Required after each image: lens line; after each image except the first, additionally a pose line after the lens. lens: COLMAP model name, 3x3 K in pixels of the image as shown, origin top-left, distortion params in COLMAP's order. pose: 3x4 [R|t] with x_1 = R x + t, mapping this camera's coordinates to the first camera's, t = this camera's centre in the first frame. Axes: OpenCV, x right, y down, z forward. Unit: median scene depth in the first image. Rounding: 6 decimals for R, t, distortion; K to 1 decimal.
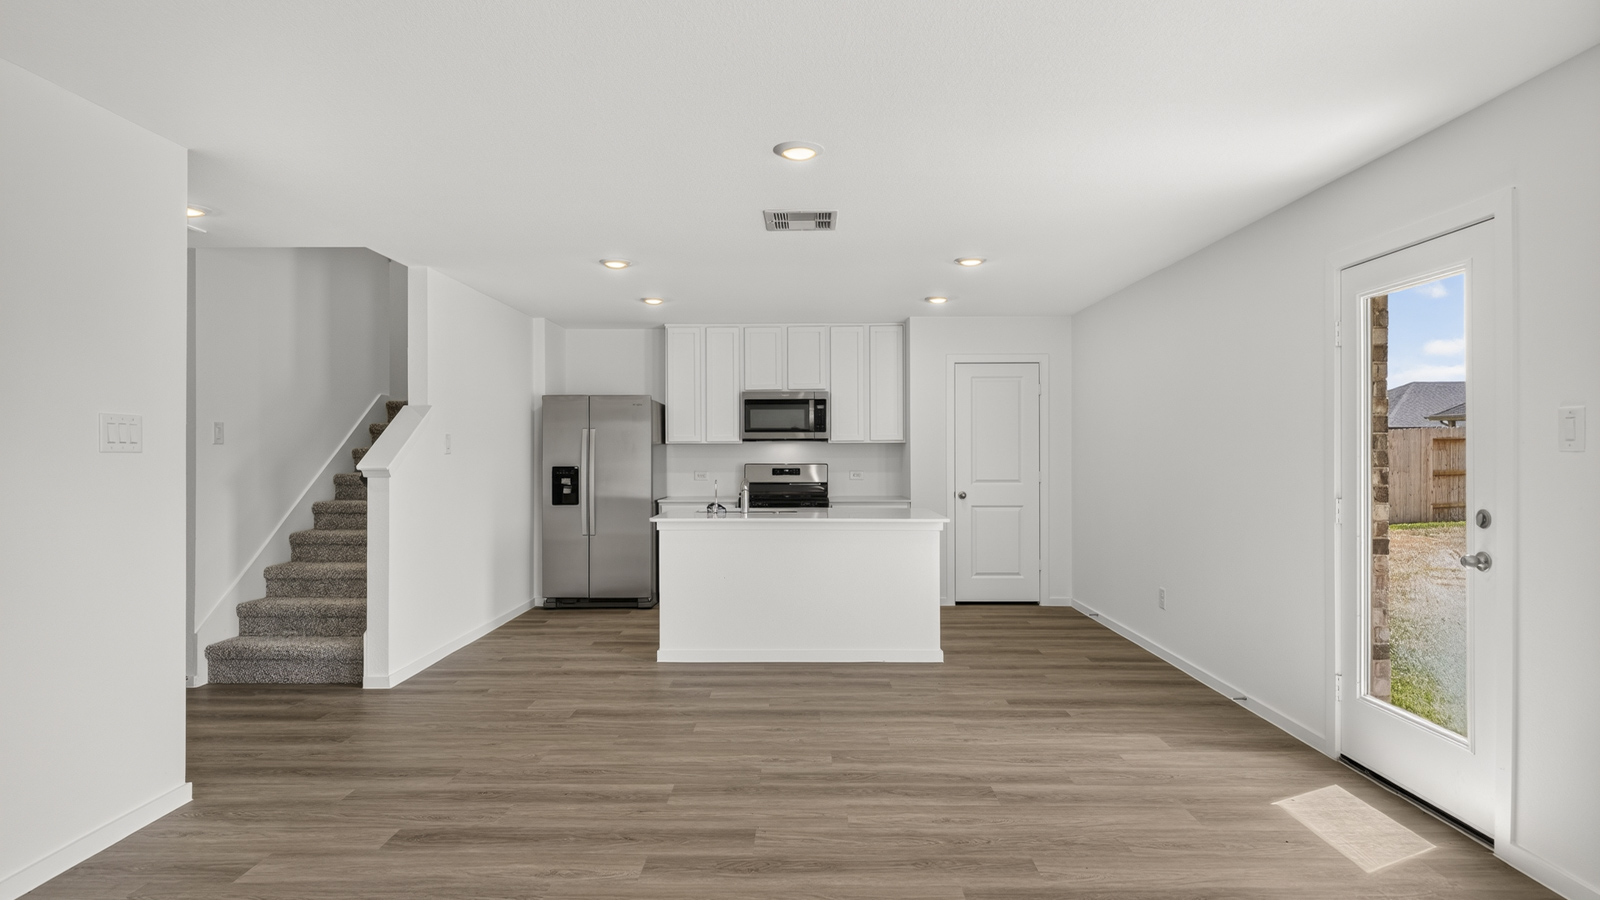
lens RADIAL K [[849.9, 0, 800.0], [0, 849.9, 450.0], [0, 0, 1]] dist [0.000382, -0.000002]
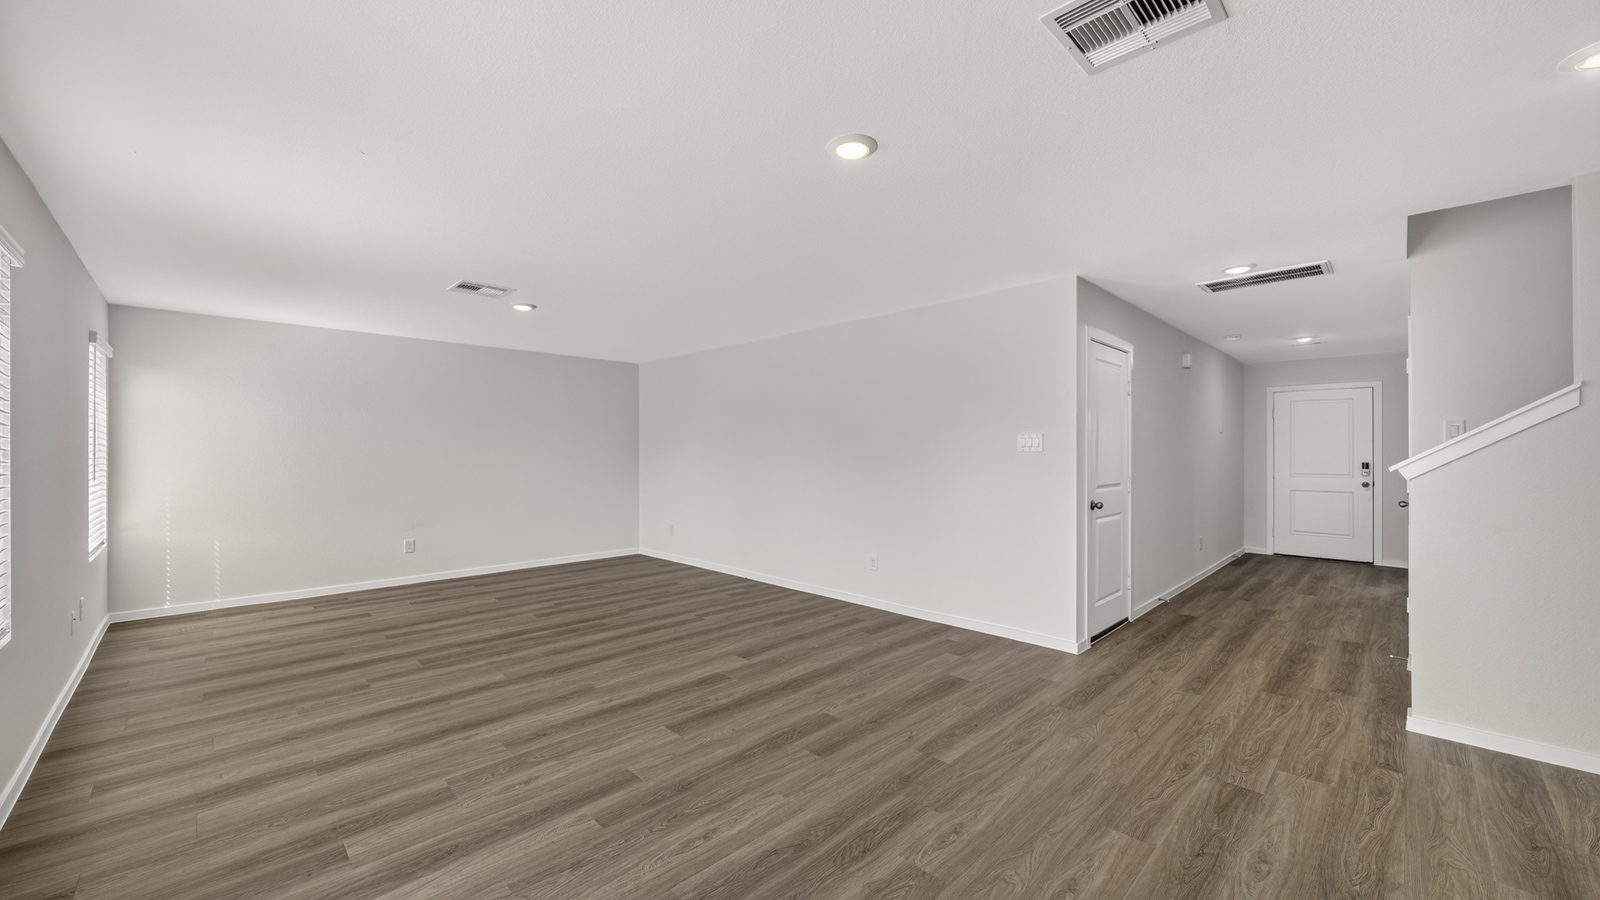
lens RADIAL K [[604.4, 0, 792.5], [0, 604.4, 448.8], [0, 0, 1]] dist [-0.000742, -0.000029]
pose [[-0.710818, 0.000191, -0.703376, 0.330969], [0.004813, 0.999978, -0.004592, 0.000146], [0.703359, -0.006650, -0.710804, 0.883539]]
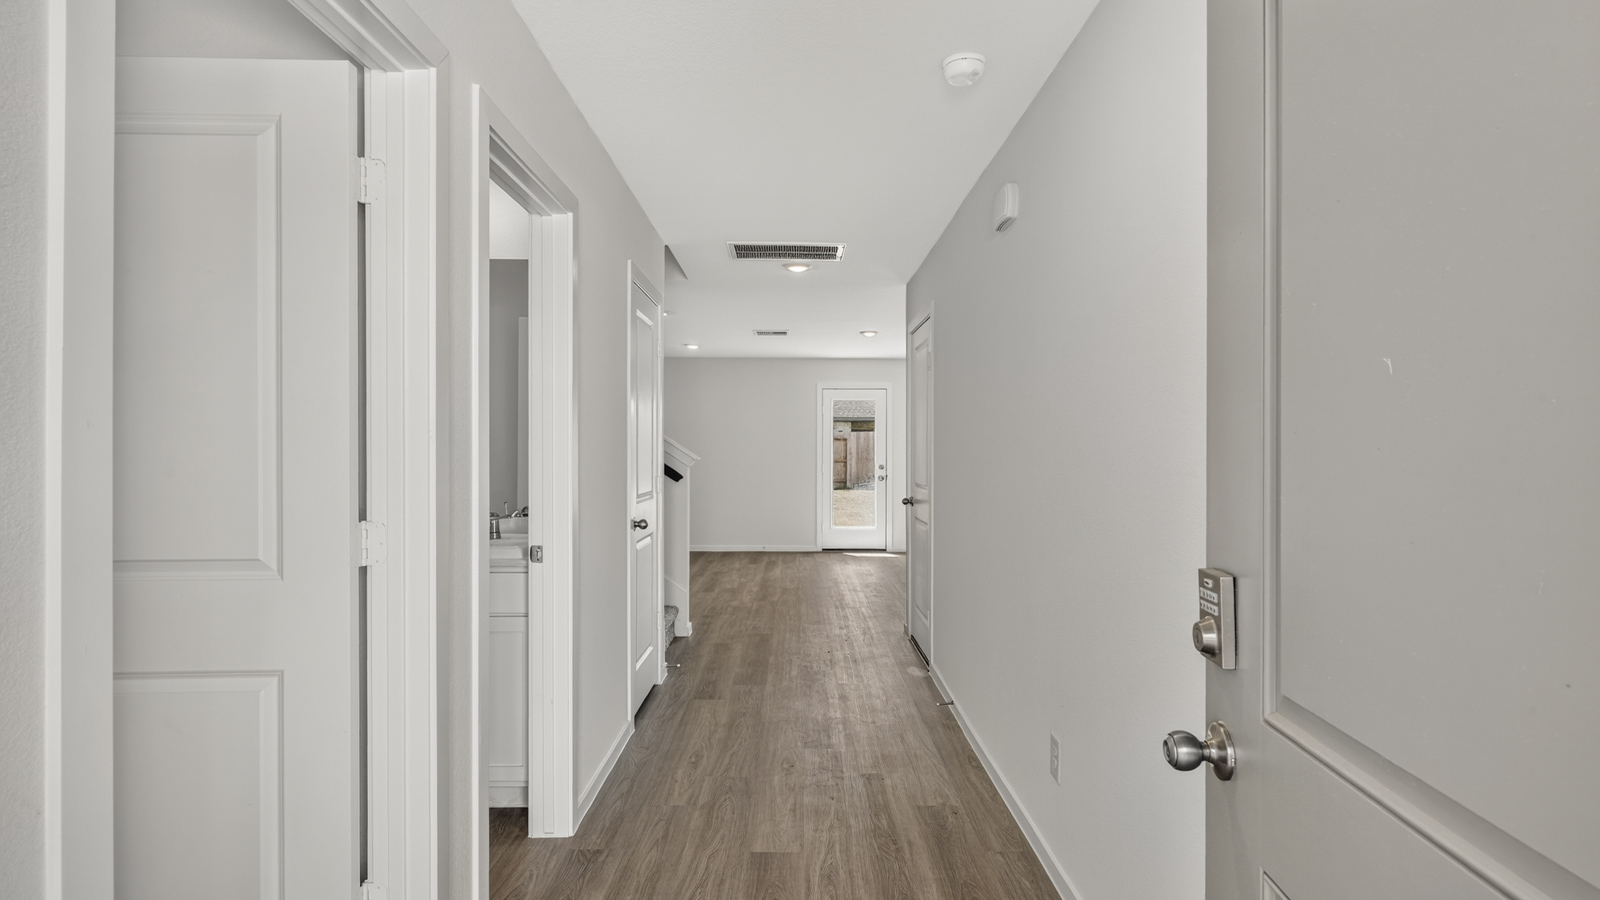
lens RADIAL K [[604.4, 0, 792.5], [0, 604.4, 448.8], [0, 0, 1]] dist [-0.000742, -0.000029]
pose [[-0.026839, 0.000648, 0.999640, -1.234405], [-0.006590, 0.999978, -0.000826, 0.006726], [-0.999618, -0.006610, -0.026834, 0.774465]]
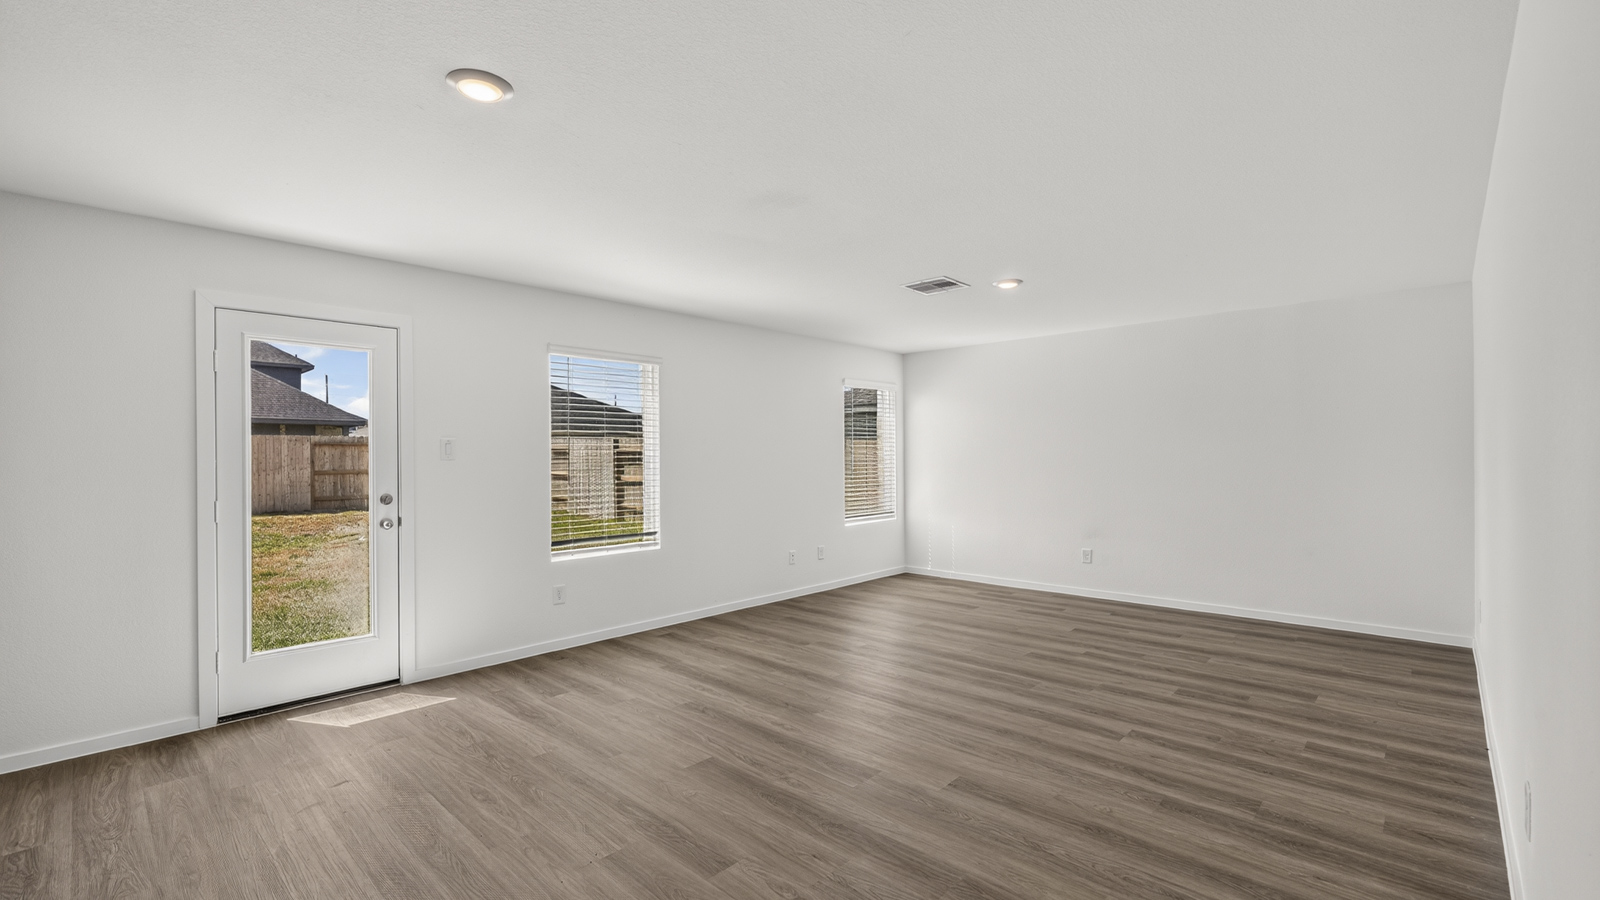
lens RADIAL K [[678.8, 0, 800.0], [0, 678.8, 450.0], [0, 0, 1]] dist [-0.000440, 0.000021]
pose [[-0.735749, 0.015602, 0.677075, -0.403693], [0.007326, 0.999859, -0.015079, 0.004128], [-0.677215, -0.006134, -0.735760, 0.774625]]
